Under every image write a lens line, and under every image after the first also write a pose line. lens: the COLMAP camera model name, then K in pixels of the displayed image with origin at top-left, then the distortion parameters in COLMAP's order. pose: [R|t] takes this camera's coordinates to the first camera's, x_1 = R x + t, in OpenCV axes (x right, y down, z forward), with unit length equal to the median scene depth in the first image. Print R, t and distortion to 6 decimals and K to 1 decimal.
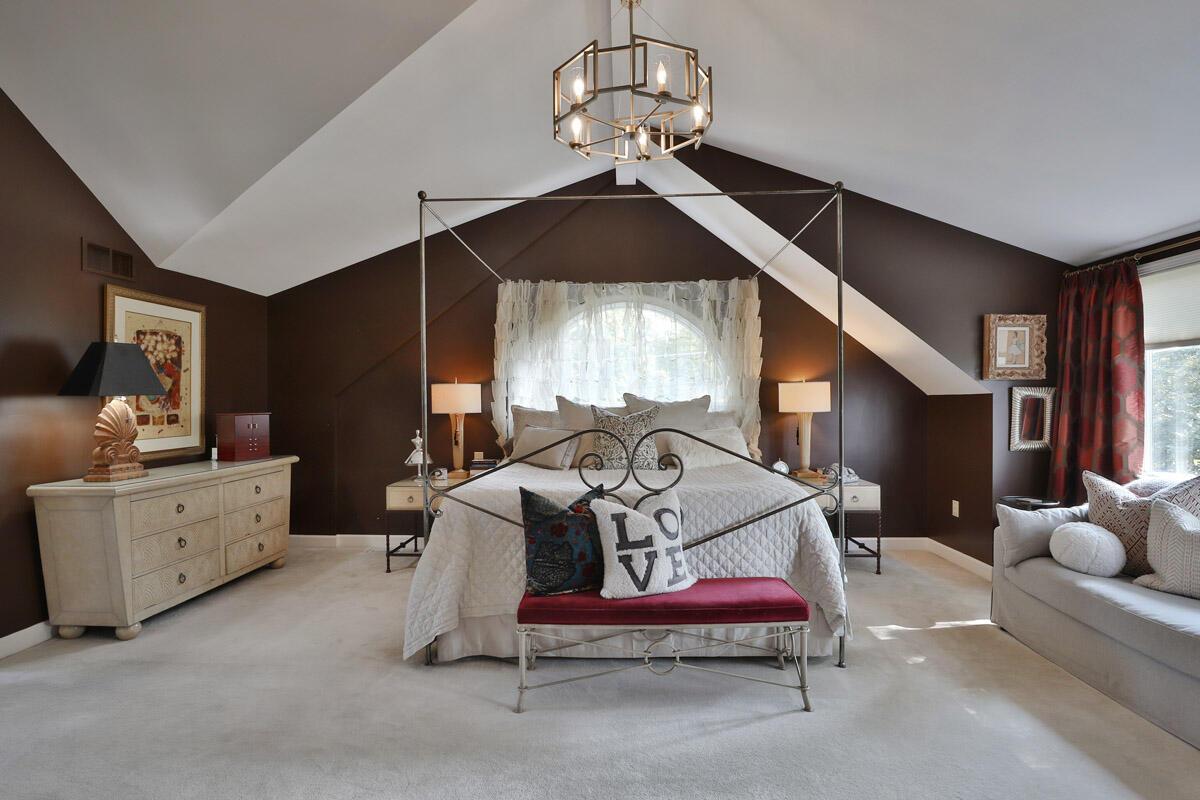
lens RADIAL K [[593.7, 0, 600.3], [0, 593.7, 404.2], [0, 0, 1]] dist [-0.027189, 0.002507]
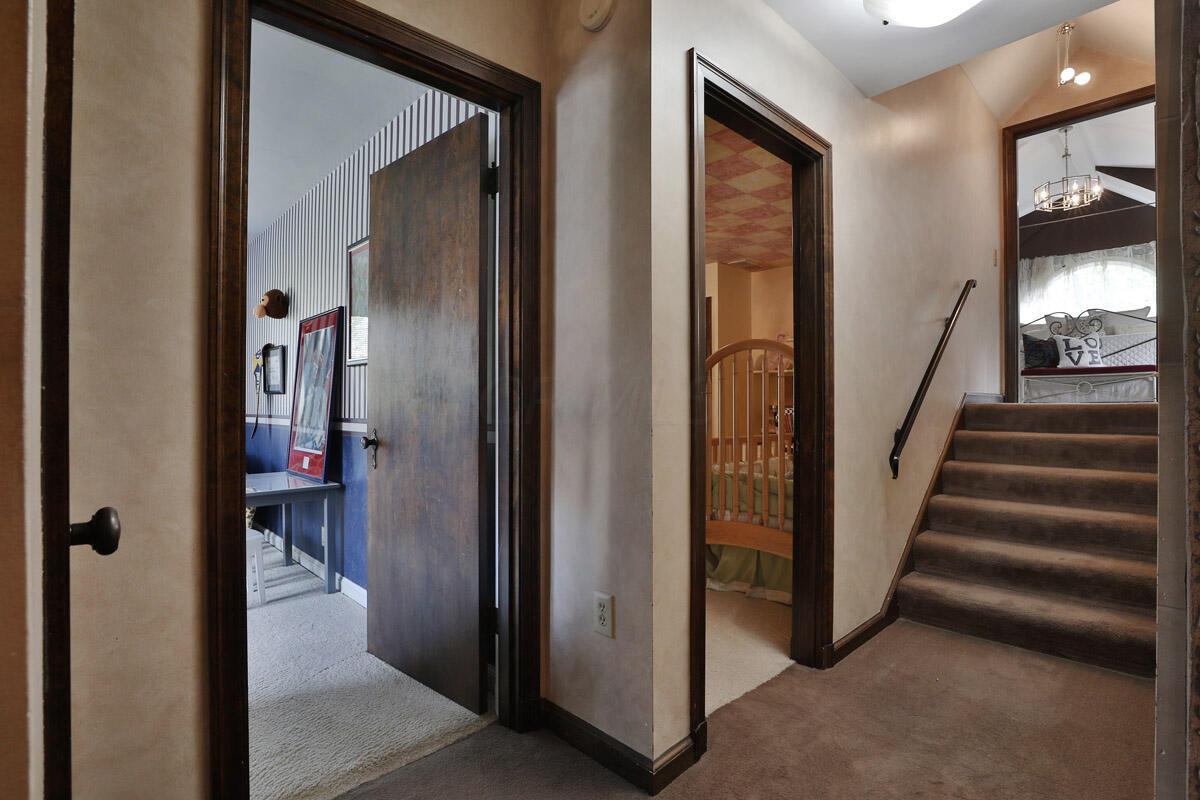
lens RADIAL K [[590.7, 0, 590.9], [0, 590.7, 403.9], [0, 0, 1]] dist [-0.037885, 0.010129]
pose [[0.714319, 0.002048, -0.699817, 0.319394], [-0.009395, 0.999934, -0.006664, 0.506190], [0.699757, 0.011335, 0.714291, -2.324459]]
